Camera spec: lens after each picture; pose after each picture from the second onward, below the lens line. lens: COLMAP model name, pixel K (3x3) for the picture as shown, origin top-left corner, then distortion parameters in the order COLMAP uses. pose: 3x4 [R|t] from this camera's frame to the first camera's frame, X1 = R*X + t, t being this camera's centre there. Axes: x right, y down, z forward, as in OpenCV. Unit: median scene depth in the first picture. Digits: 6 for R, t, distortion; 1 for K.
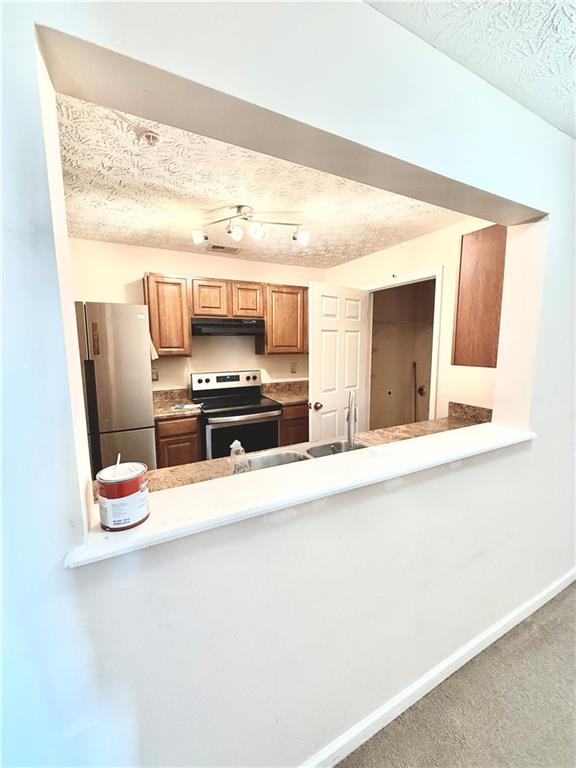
lens RADIAL K [[307.6, 0, 287.1], [0, 307.6, 383.4], [0, 0, 1]] dist [0.001480, -0.000299]
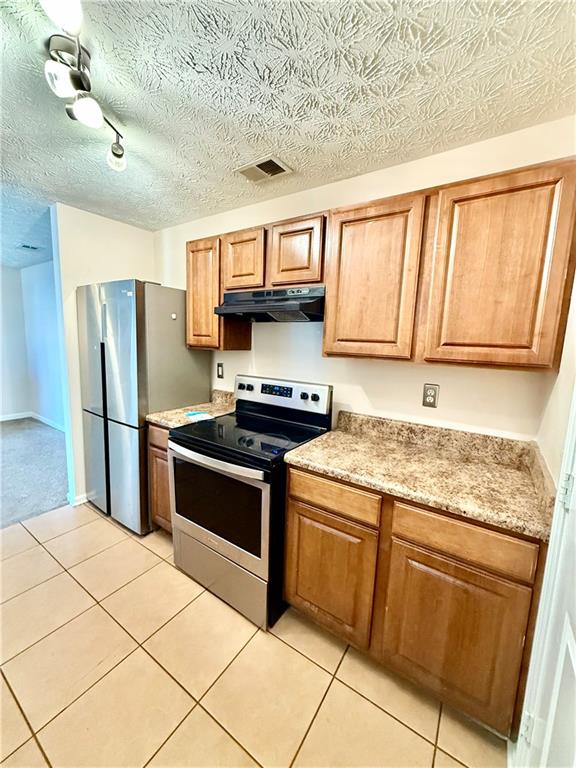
lens RADIAL K [[307.6, 0, 287.5], [0, 307.6, 379.7], [0, 0, 1]] dist [0.001480, -0.000299]
pose [[0.476285, 0.131660, -0.869378, 0.353481], [-0.157348, 0.985529, 0.063047, -0.079464], [0.865098, 0.106766, 0.490109, 0.721910]]
